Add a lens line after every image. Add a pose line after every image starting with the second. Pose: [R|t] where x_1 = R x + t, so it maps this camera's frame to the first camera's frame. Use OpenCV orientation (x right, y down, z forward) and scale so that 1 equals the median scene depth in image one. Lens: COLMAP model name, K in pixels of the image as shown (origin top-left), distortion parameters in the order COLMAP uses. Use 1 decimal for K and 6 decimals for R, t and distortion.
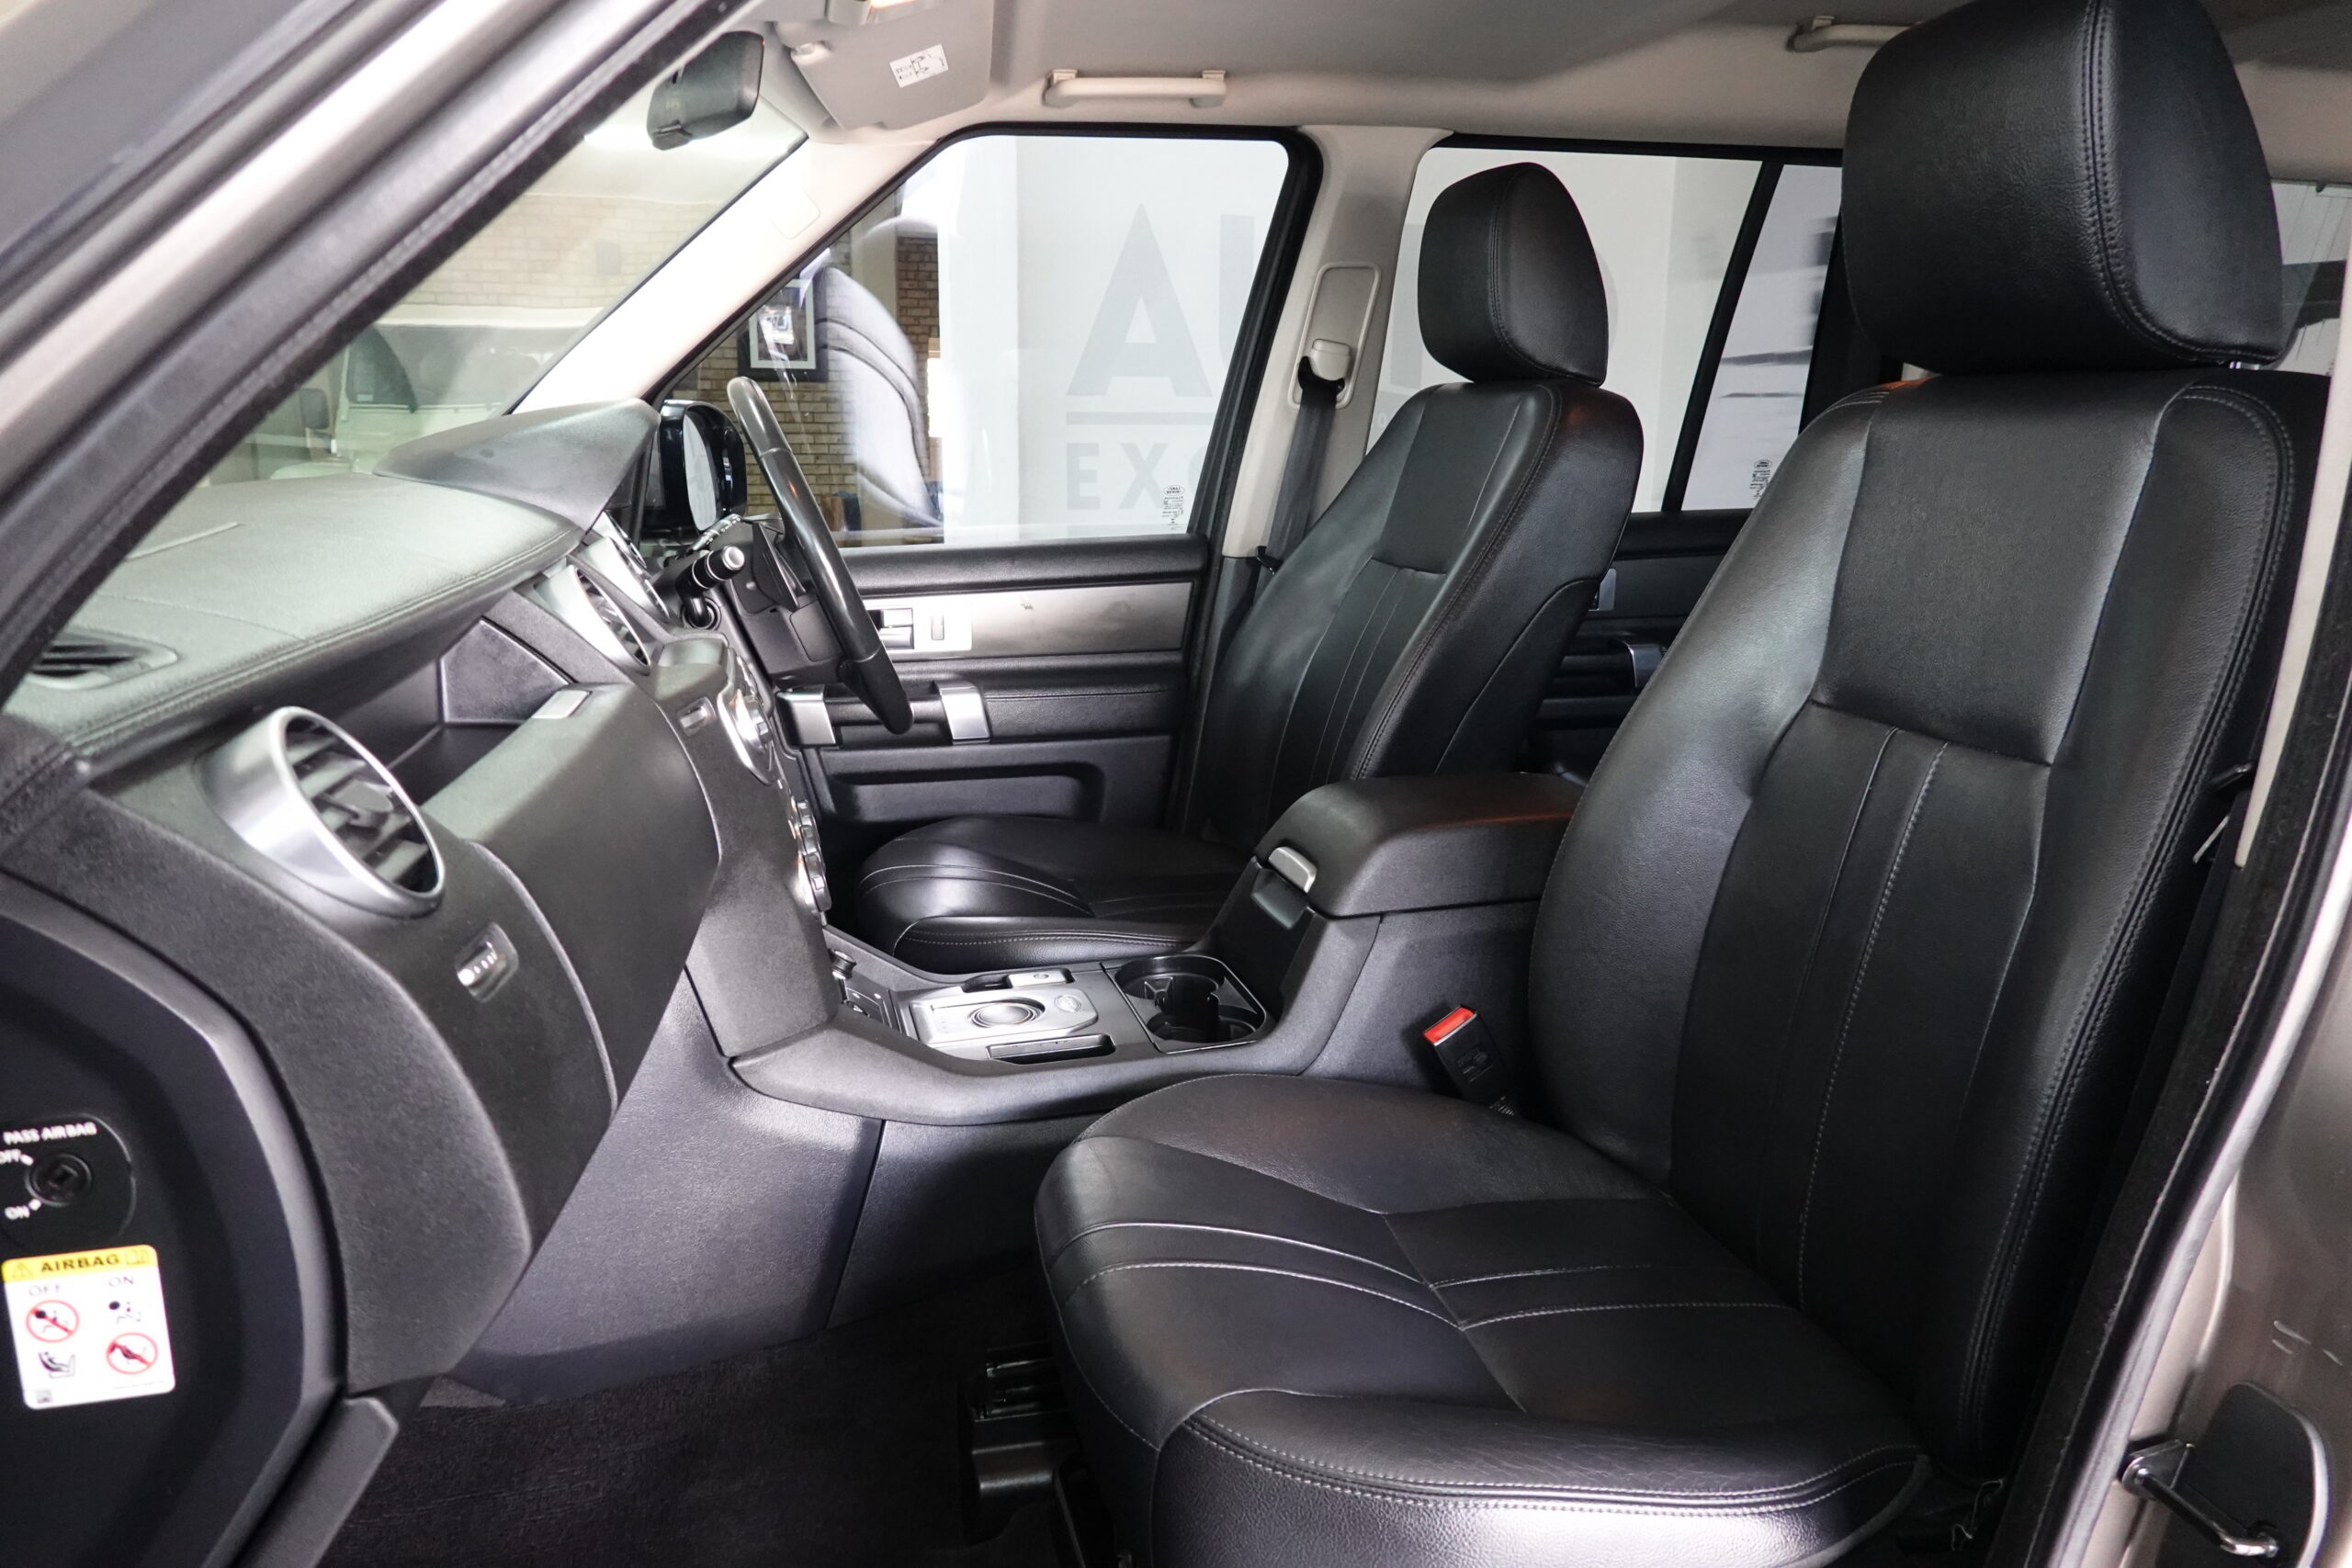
lens RADIAL K [[1576.5, 0, 1176.0], [0, 1576.5, 784.0], [0, 0, 1]] dist [-0.005559, 0.003554]
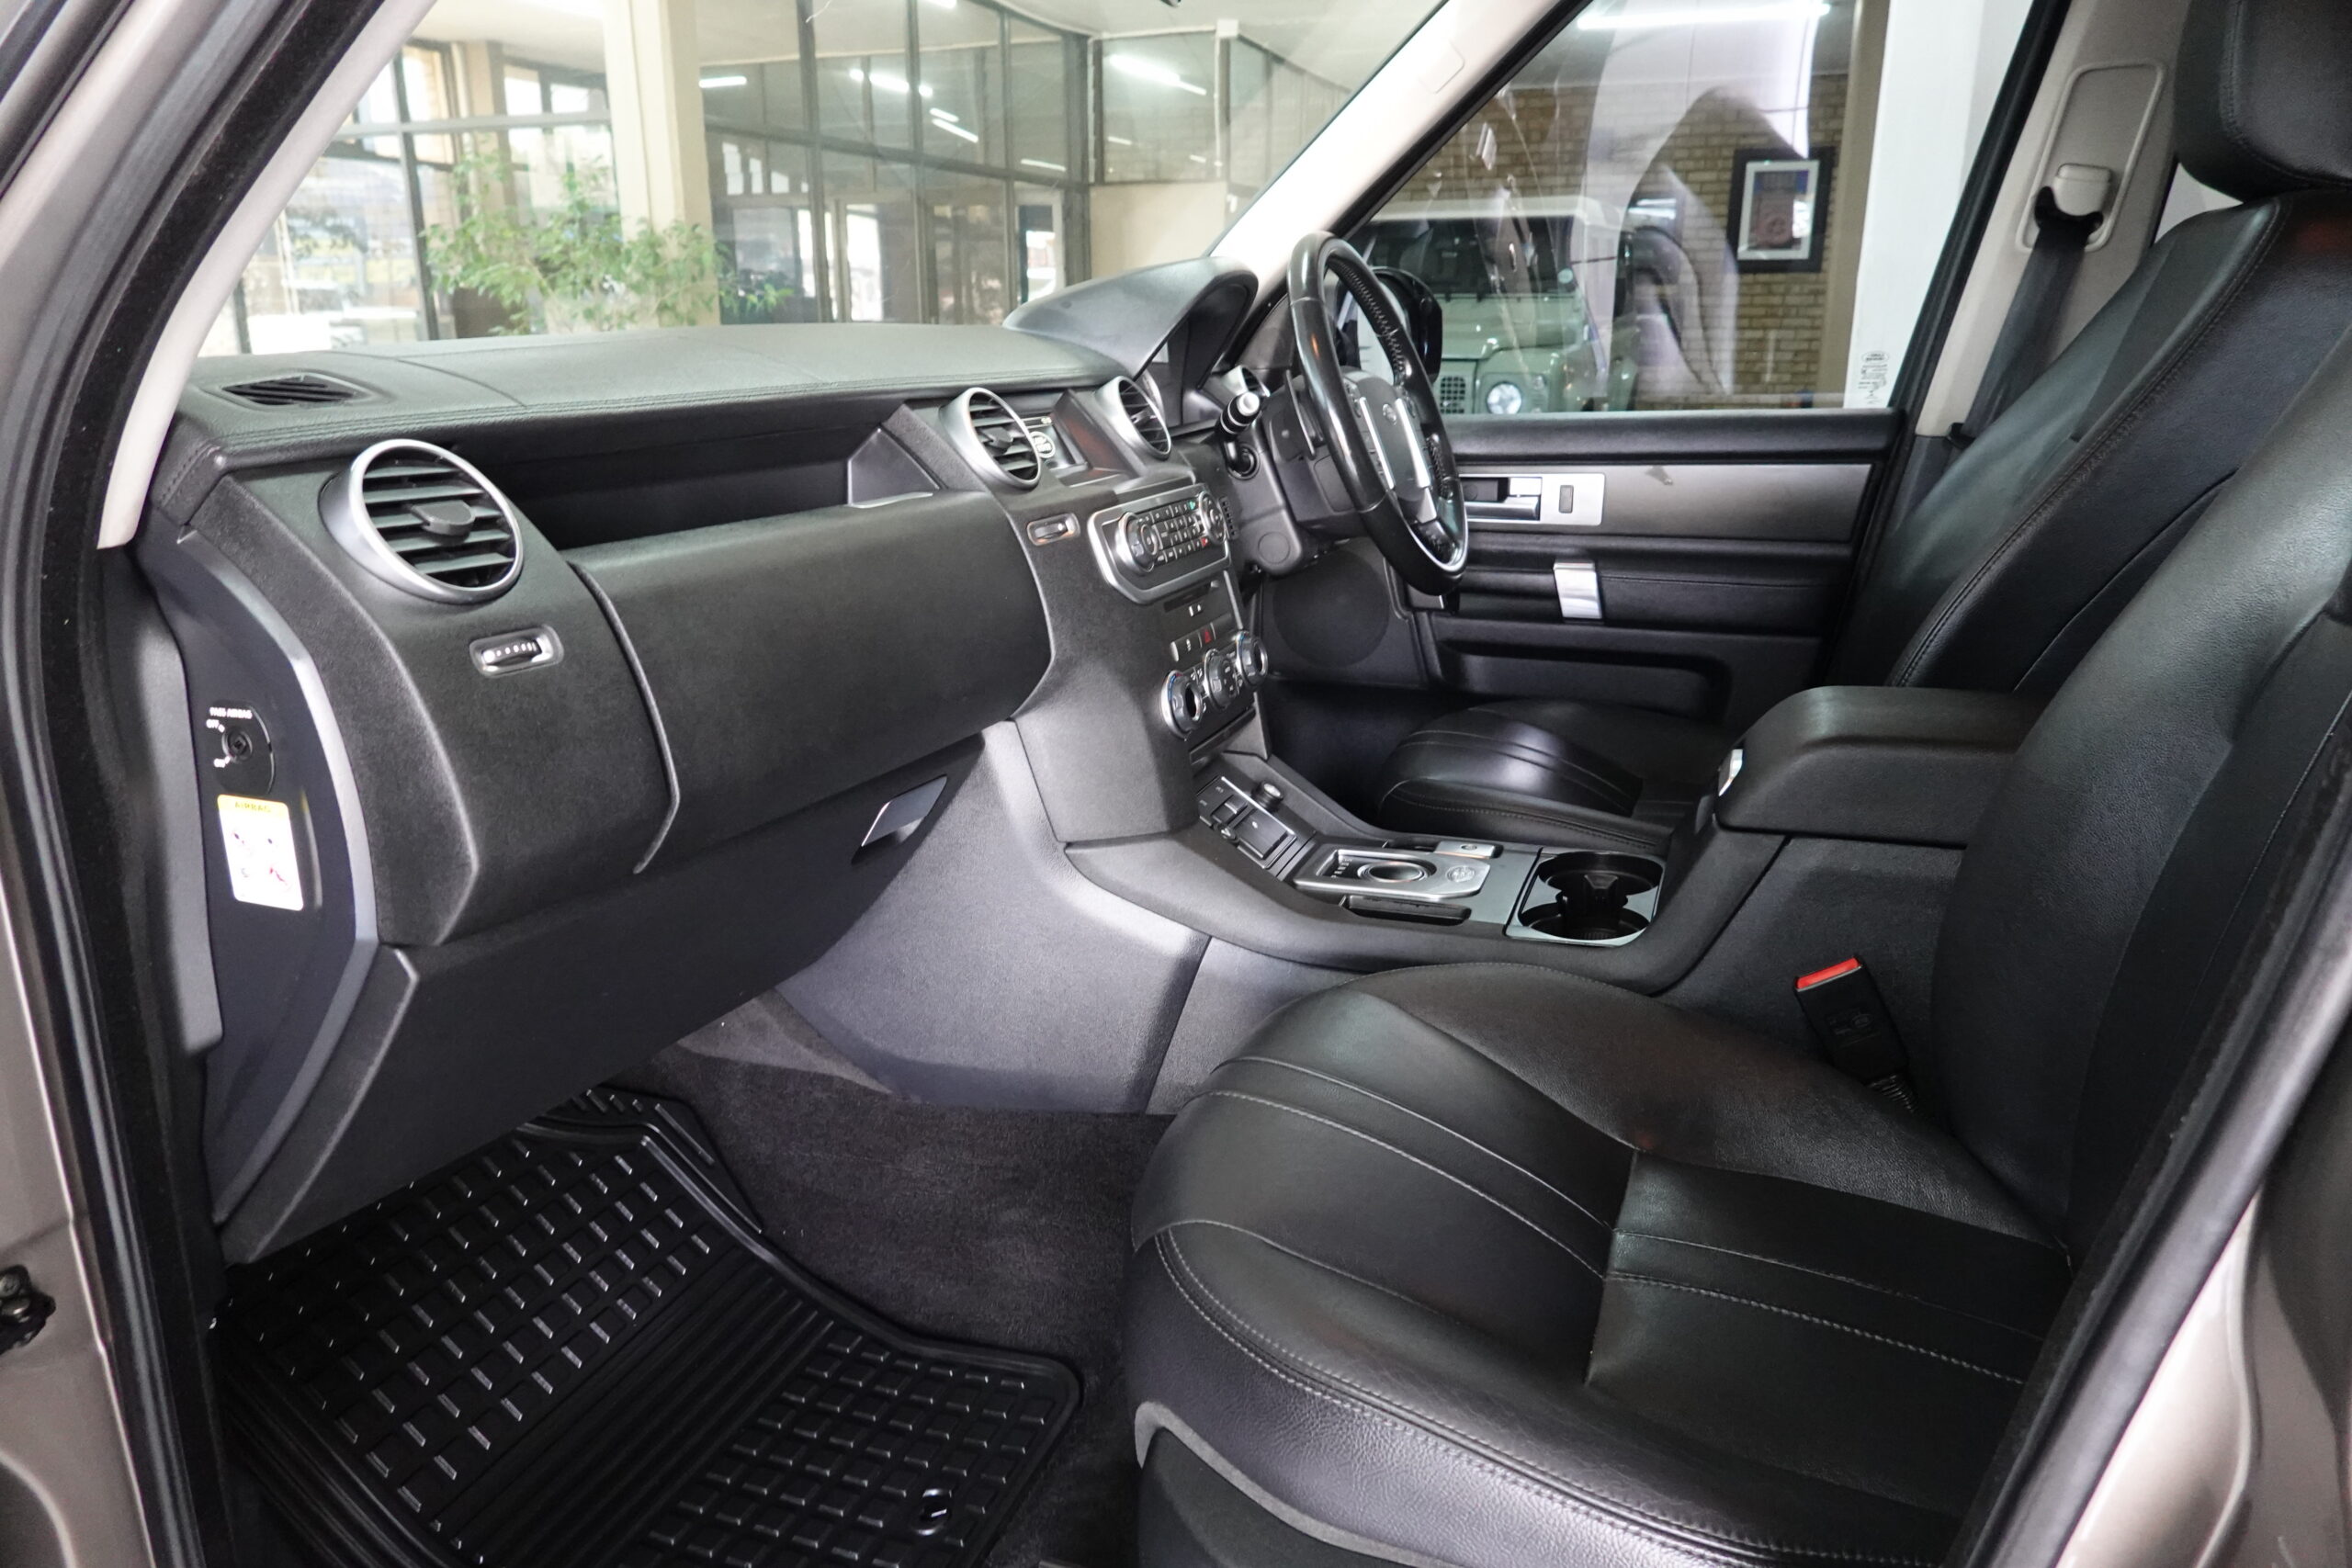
lens RADIAL K [[1576.5, 0, 1176.0], [0, 1576.5, 784.0], [0, 0, 1]] dist [-0.005559, 0.003554]
pose [[0.808986, 0.153977, -0.567303, 0.230607], [-0.121566, 0.988044, 0.094818, 0.010231], [0.575120, -0.007741, 0.818032, 0.078609]]
